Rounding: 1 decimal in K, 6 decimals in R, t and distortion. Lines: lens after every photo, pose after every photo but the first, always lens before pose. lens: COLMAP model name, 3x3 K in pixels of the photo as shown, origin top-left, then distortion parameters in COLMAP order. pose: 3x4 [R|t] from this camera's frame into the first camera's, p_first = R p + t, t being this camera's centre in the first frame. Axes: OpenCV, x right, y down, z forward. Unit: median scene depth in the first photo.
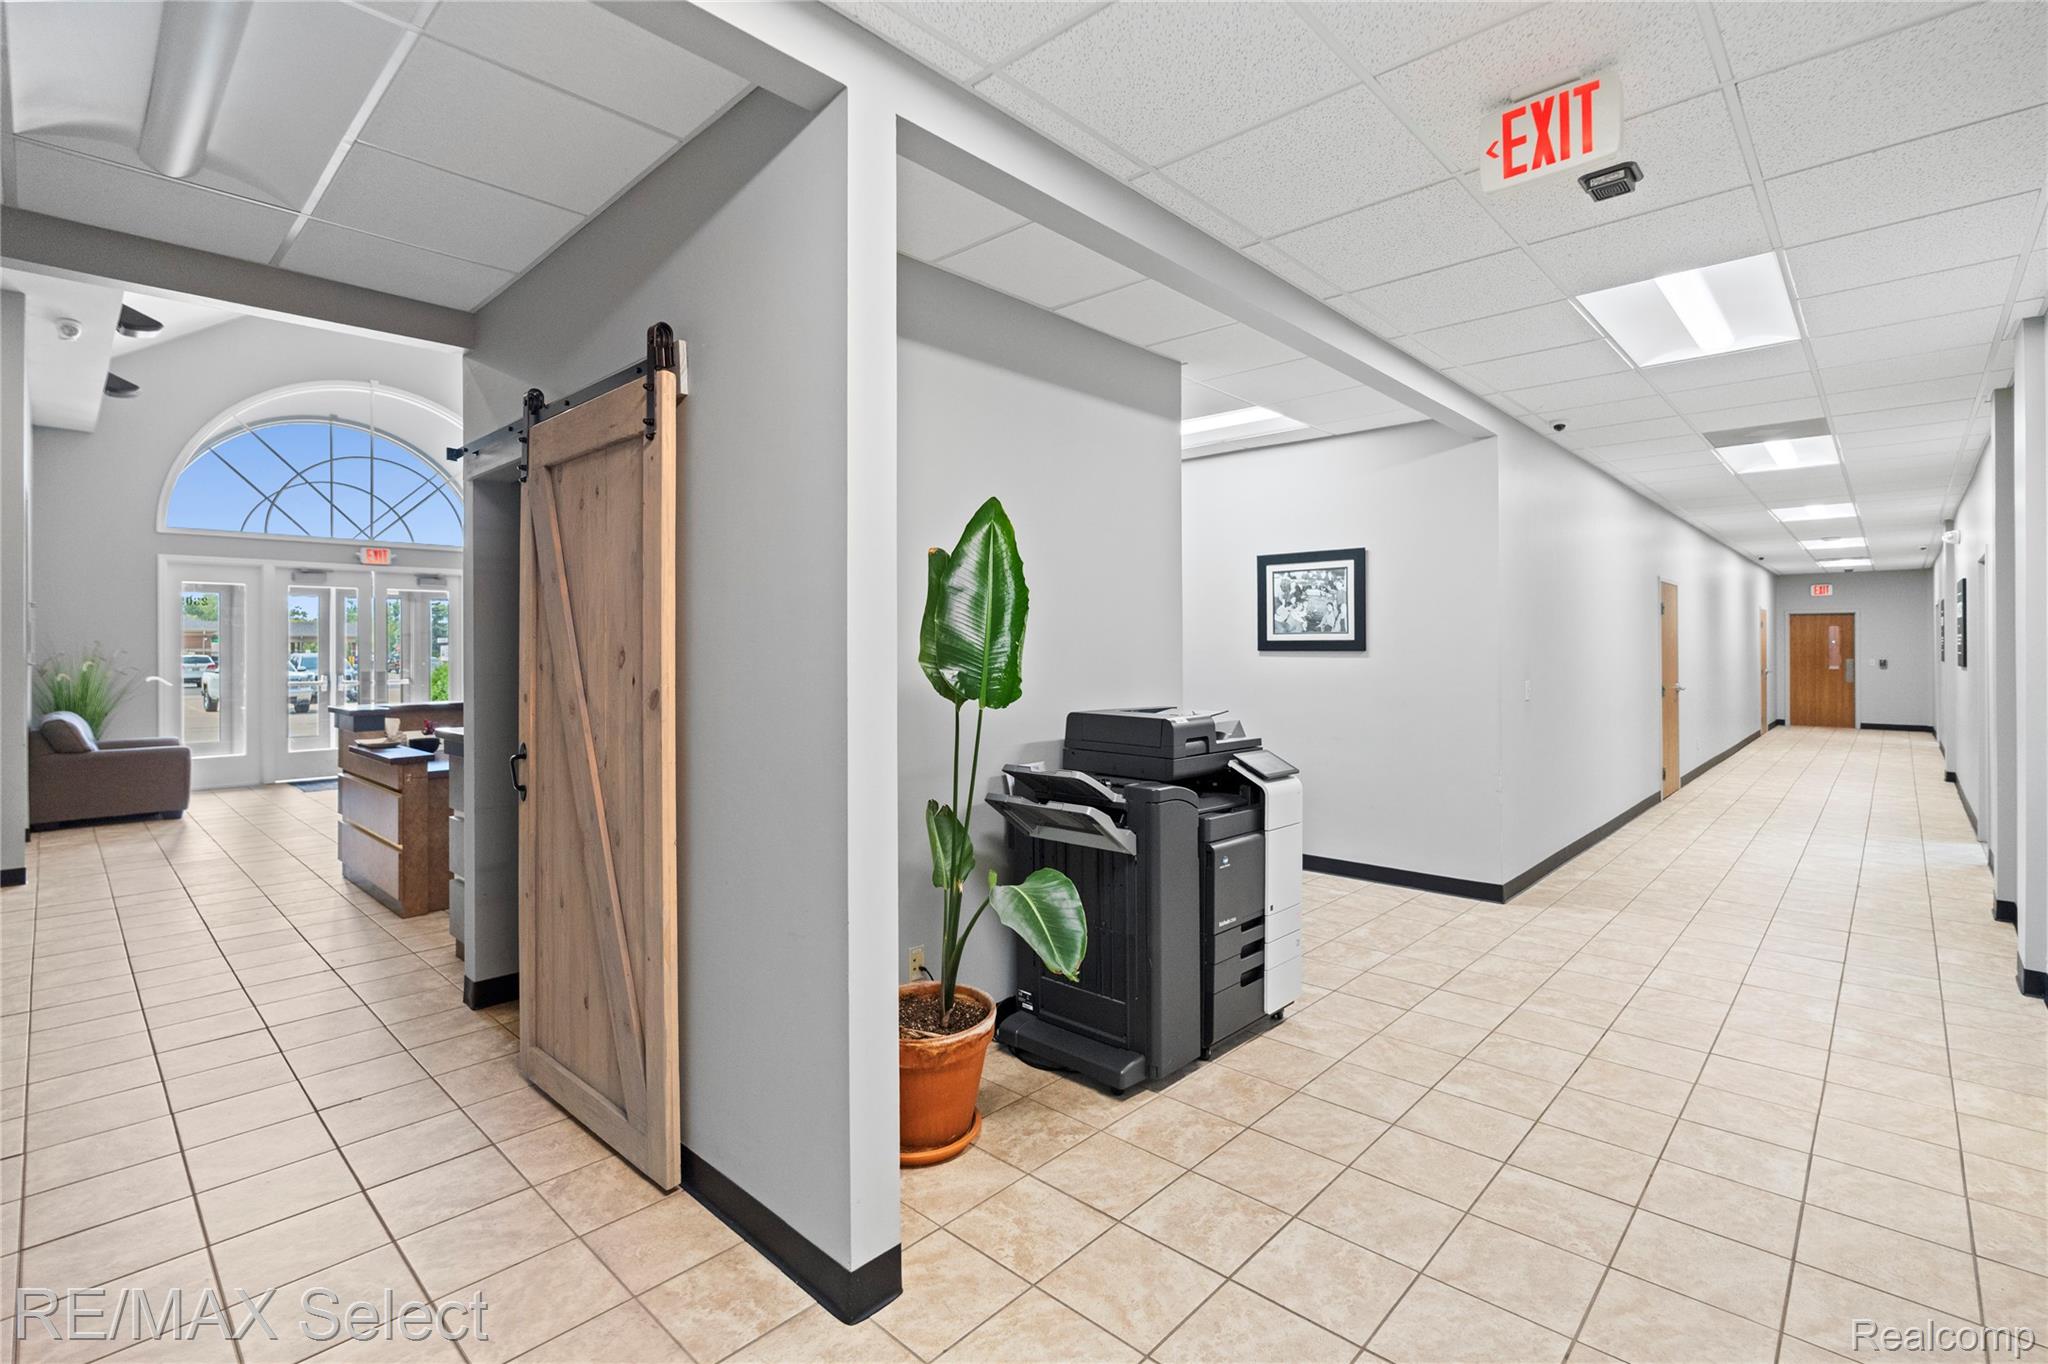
lens RADIAL K [[932.3, 0, 1030.9], [0, 932.3, 646.1], [0, 0, 1]] dist [-0.002457, -0.000231]
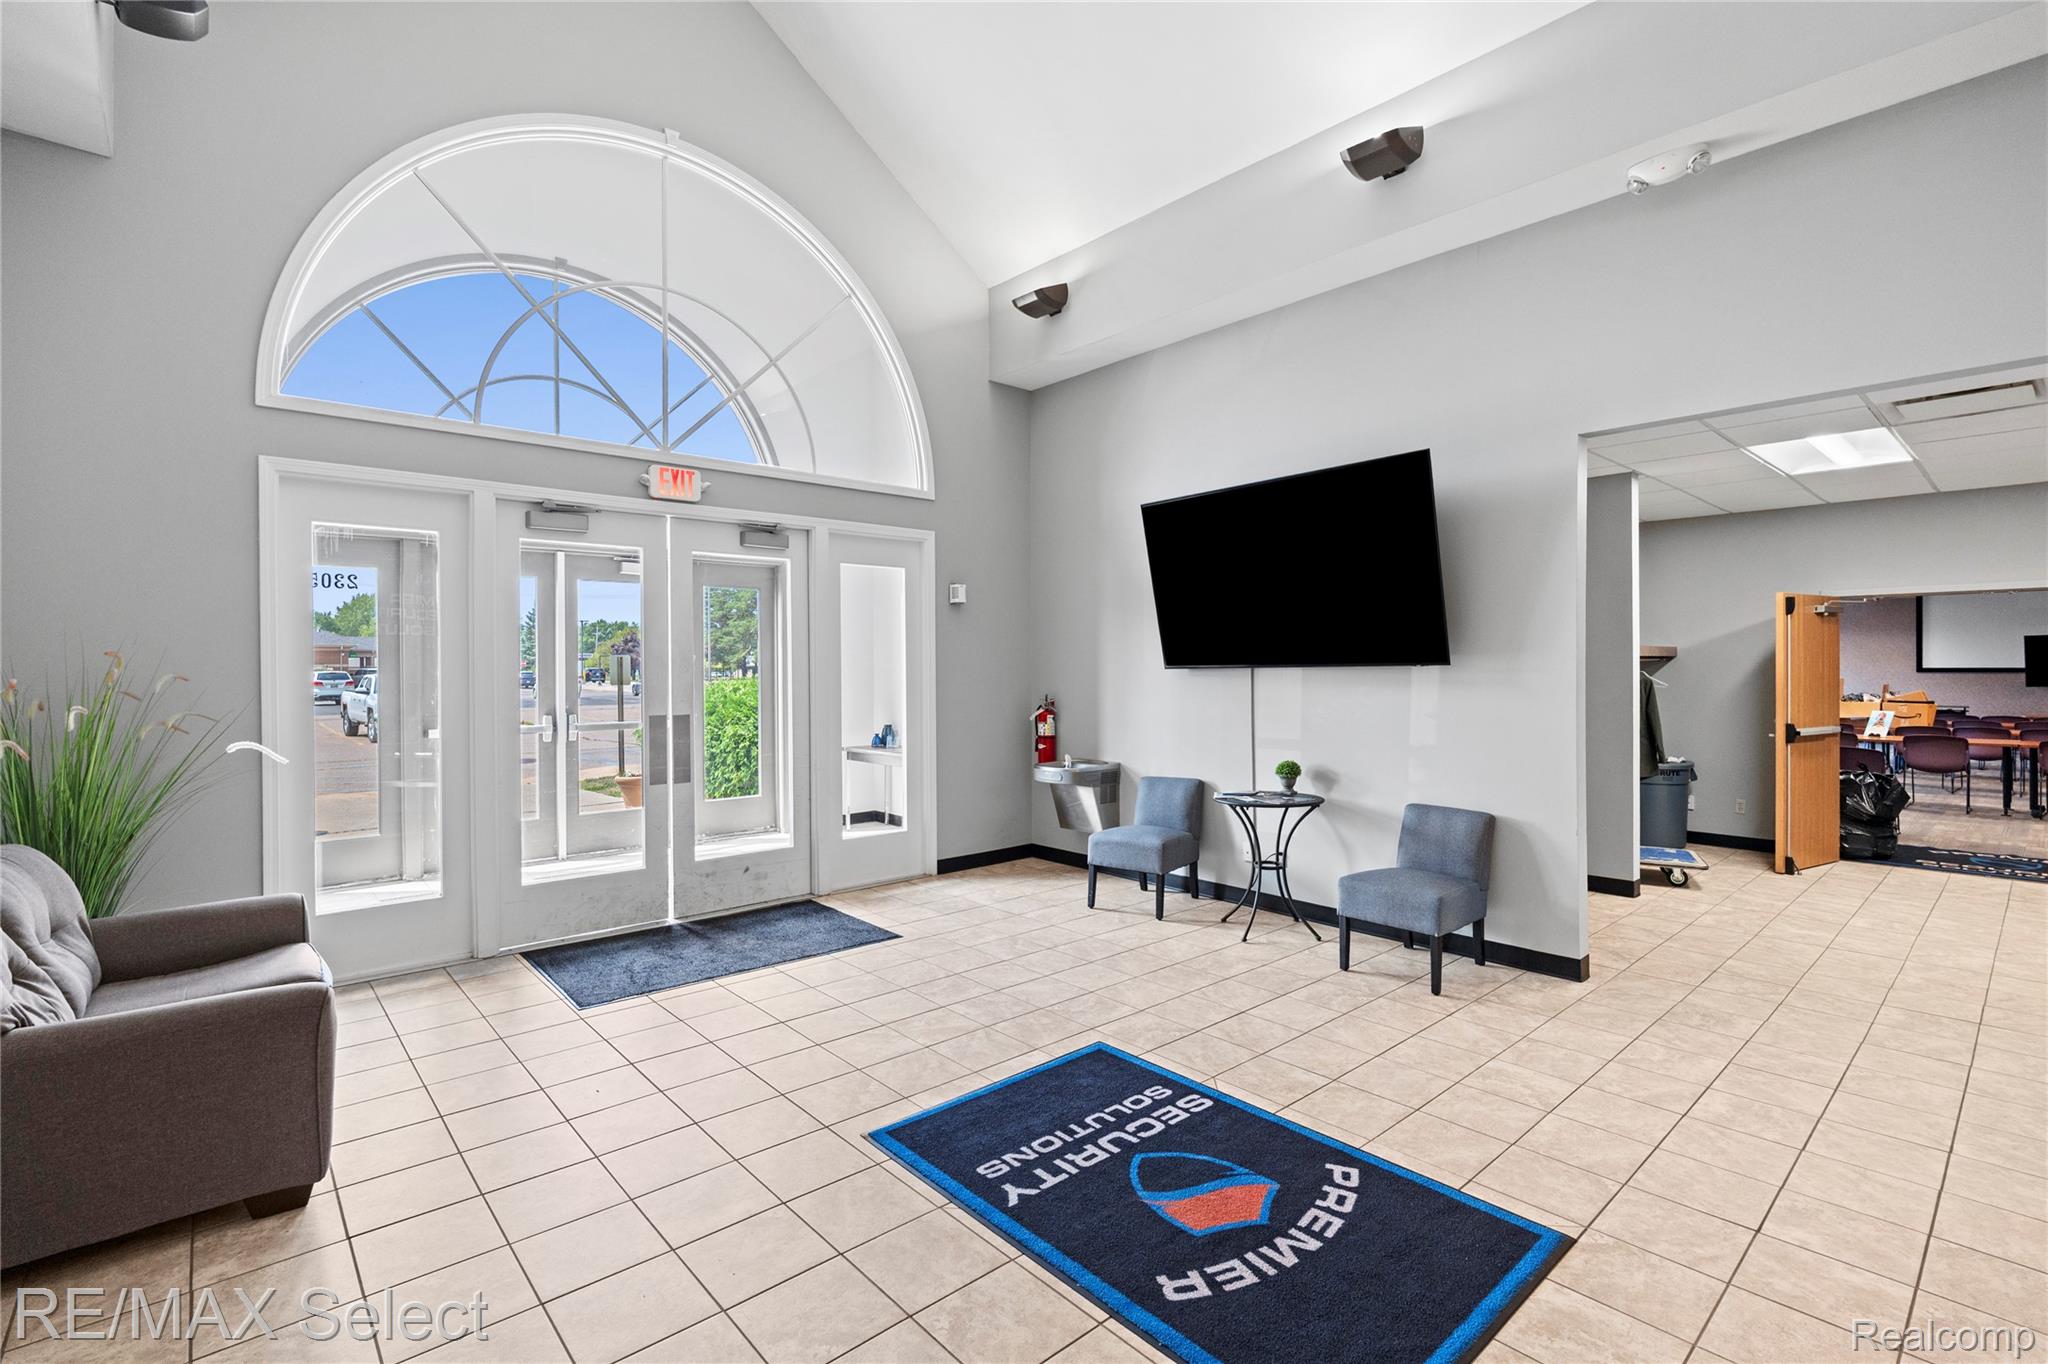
lens RADIAL K [[927.7, 0, 1029.7], [0, 927.7, 666.6], [0, 0, 1]] dist [-0.005901, -0.000204]
pose [[0.996275, 0.000462, -0.086236, -1.481597], [0.000059, 0.999982, 0.006030, -0.004851], [0.086237, -0.006013, 0.996257, 1.639328]]
